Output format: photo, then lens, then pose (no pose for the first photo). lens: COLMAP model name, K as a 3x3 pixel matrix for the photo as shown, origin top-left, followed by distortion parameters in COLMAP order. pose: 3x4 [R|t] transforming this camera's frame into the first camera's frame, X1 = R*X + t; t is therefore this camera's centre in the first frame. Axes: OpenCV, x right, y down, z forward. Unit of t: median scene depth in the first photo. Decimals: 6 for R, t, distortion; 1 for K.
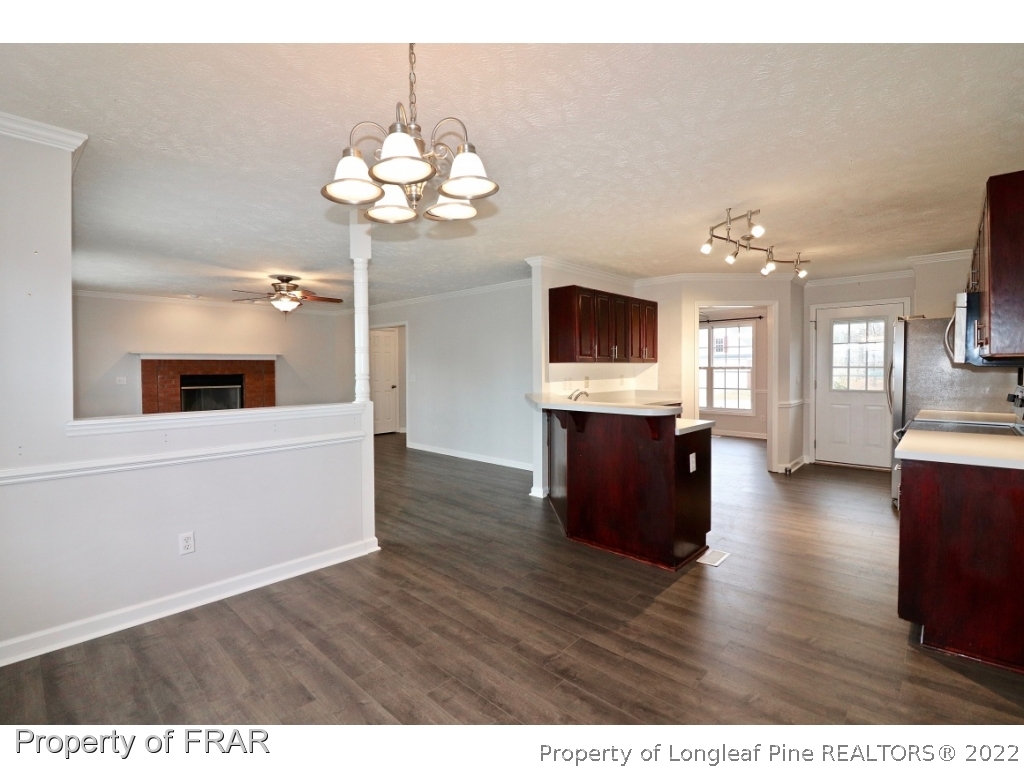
lens RADIAL K [[475.0, 0, 500.6], [0, 475.0, 375.9], [0, 0, 1]] dist [-0.000175, -0.011833]
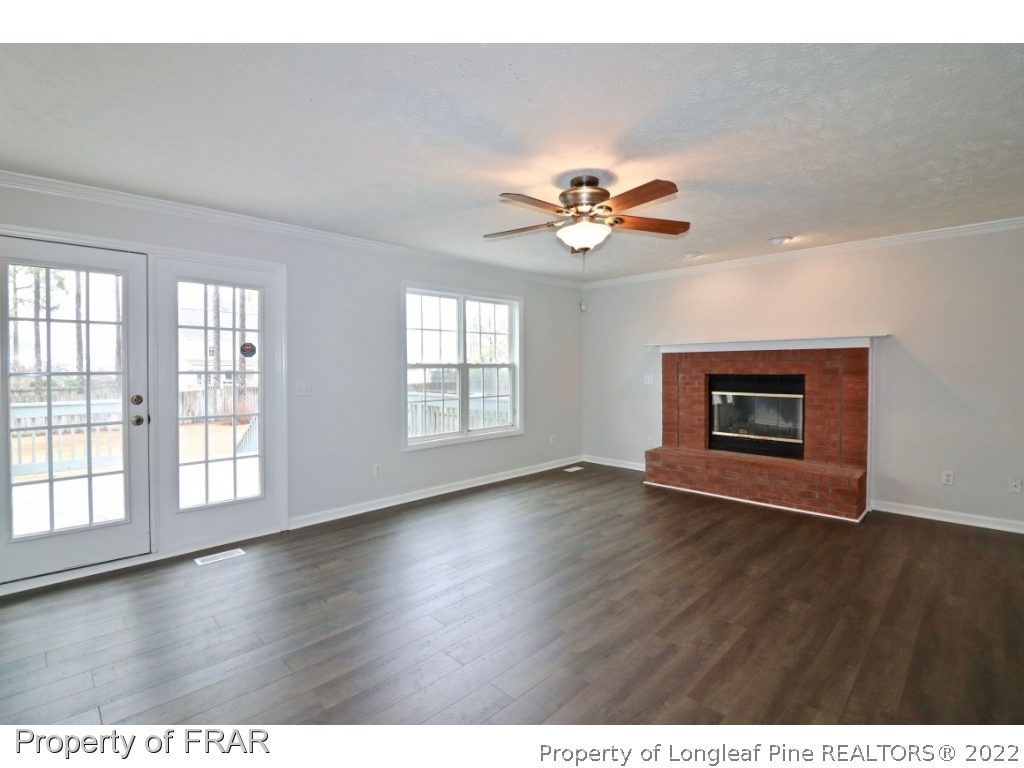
lens RADIAL K [[475.0, 0, 500.6], [0, 475.0, 375.9], [0, 0, 1]] dist [-0.000175, -0.011833]
pose [[-0.030508, 0.022757, -0.999275, 0.048663], [-0.014994, 0.999618, 0.023223, -0.017307], [0.999422, 0.015692, -0.030155, 1.135904]]
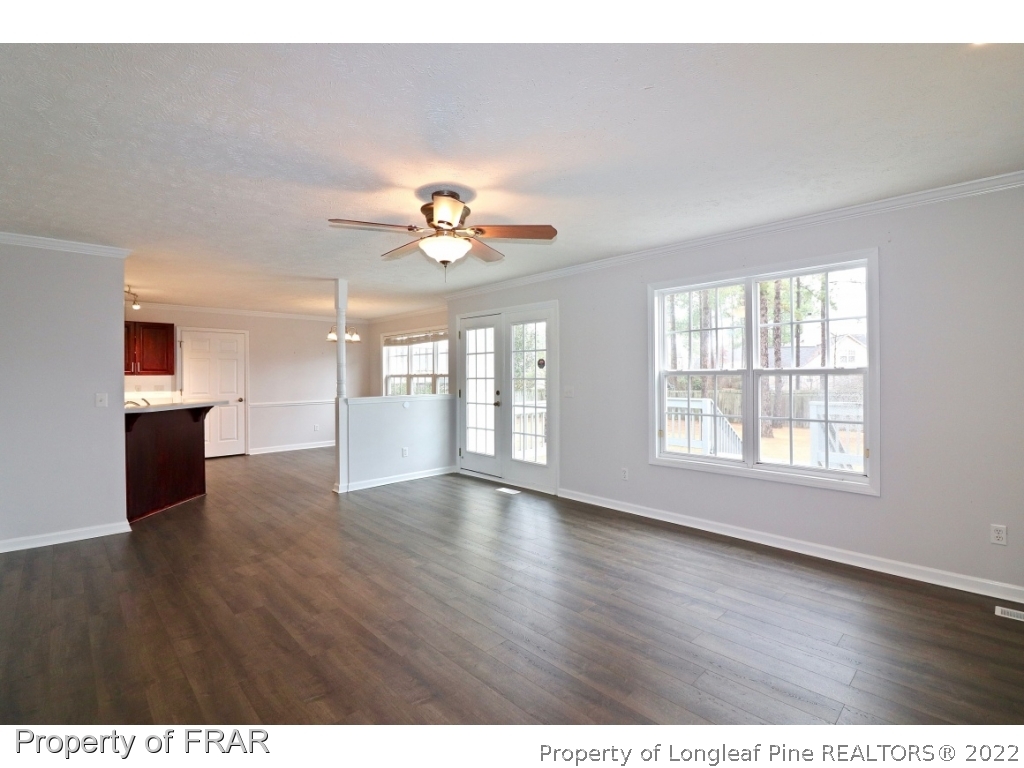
lens RADIAL K [[475.0, 0, 500.6], [0, 475.0, 375.9], [0, 0, 1]] dist [-0.000175, -0.011833]
pose [[-0.998813, 0.011973, 0.047210, -0.656028], [0.012849, 0.999750, 0.018289, -0.027486], [-0.046979, 0.018874, -0.998718, 1.831194]]
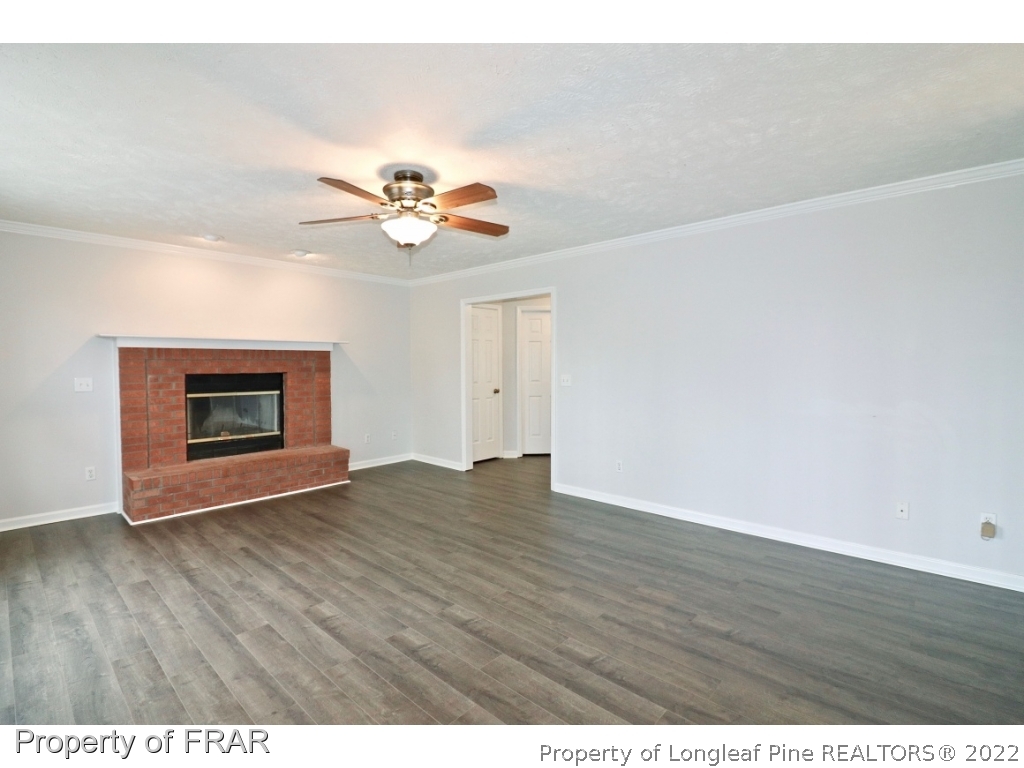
lens RADIAL K [[475.0, 0, 500.6], [0, 475.0, 375.9], [0, 0, 1]] dist [-0.000175, -0.011833]
pose [[0.999918, -0.001733, 0.012656, -0.452253], [0.001719, 0.999998, 0.001124, 0.000341], [-0.012658, -0.001102, 0.999919, 0.628764]]
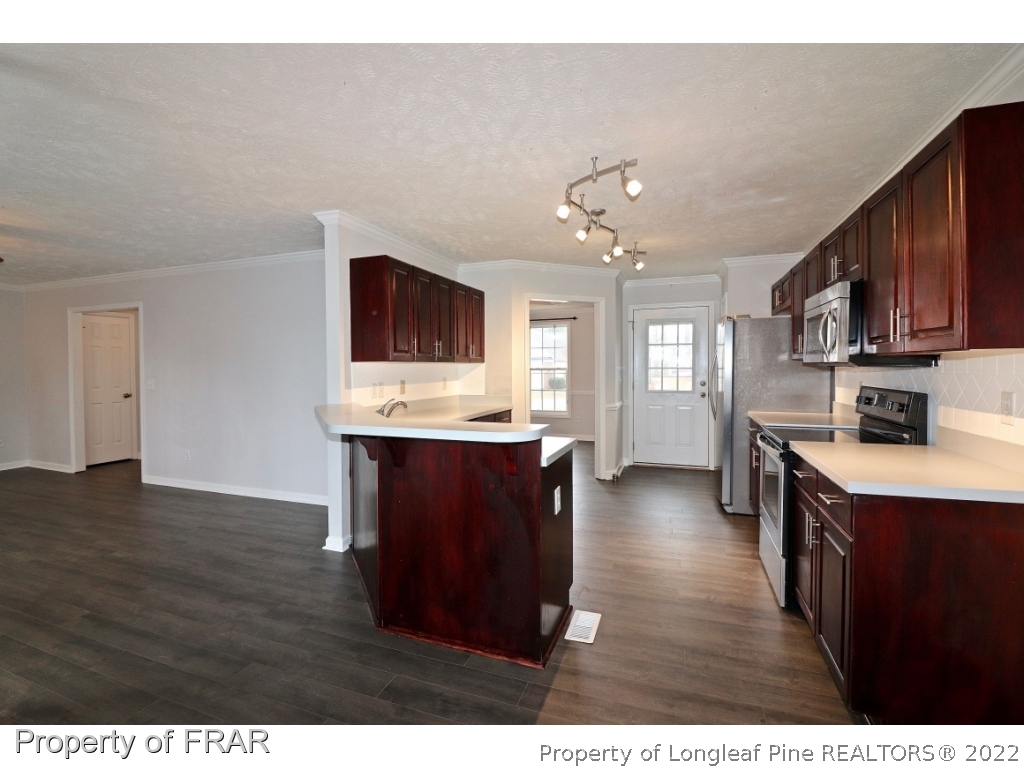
lens RADIAL K [[475.0, 0, 500.6], [0, 475.0, 375.9], [0, 0, 1]] dist [-0.000175, -0.011833]
pose [[0.921931, -0.005469, 0.387315, 0.033072], [0.006758, 0.999975, -0.001966, -0.003017], [-0.387295, 0.004430, 0.921945, 0.253795]]
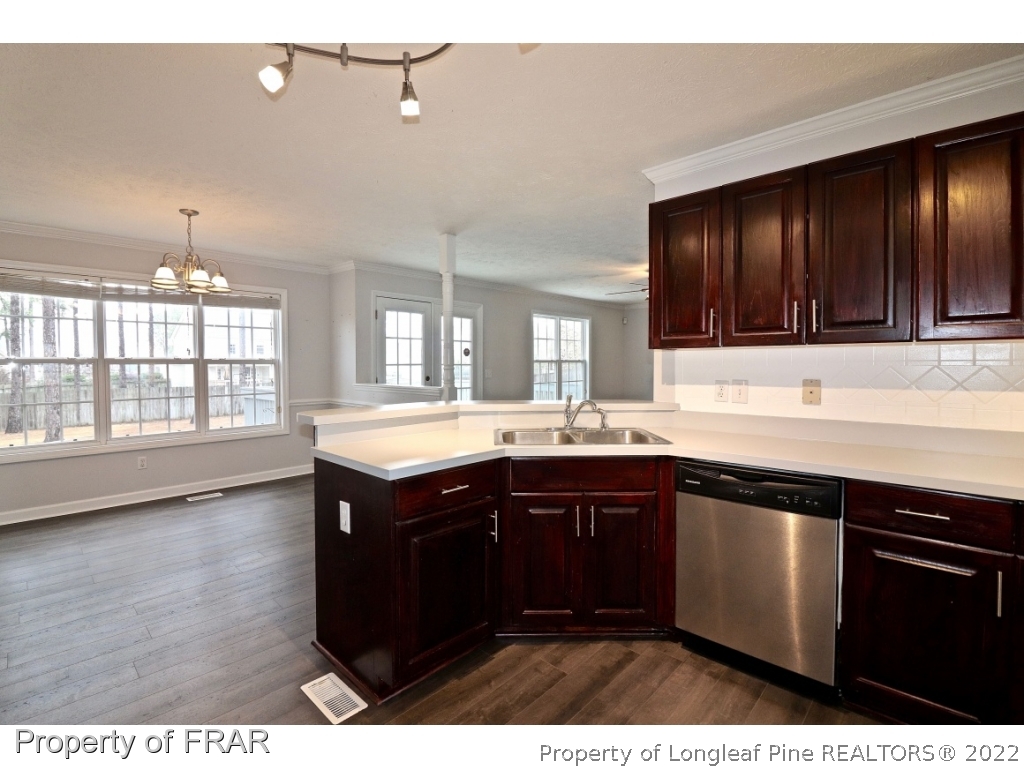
lens RADIAL K [[475.0, 0, 500.6], [0, 475.0, 375.9], [0, 0, 1]] dist [-0.000175, -0.011833]
pose [[-0.002296, 0.031752, -0.999493, 0.682242], [-0.017515, 0.999341, 0.031787, -0.011722], [0.999844, 0.017579, -0.001738, 0.809720]]
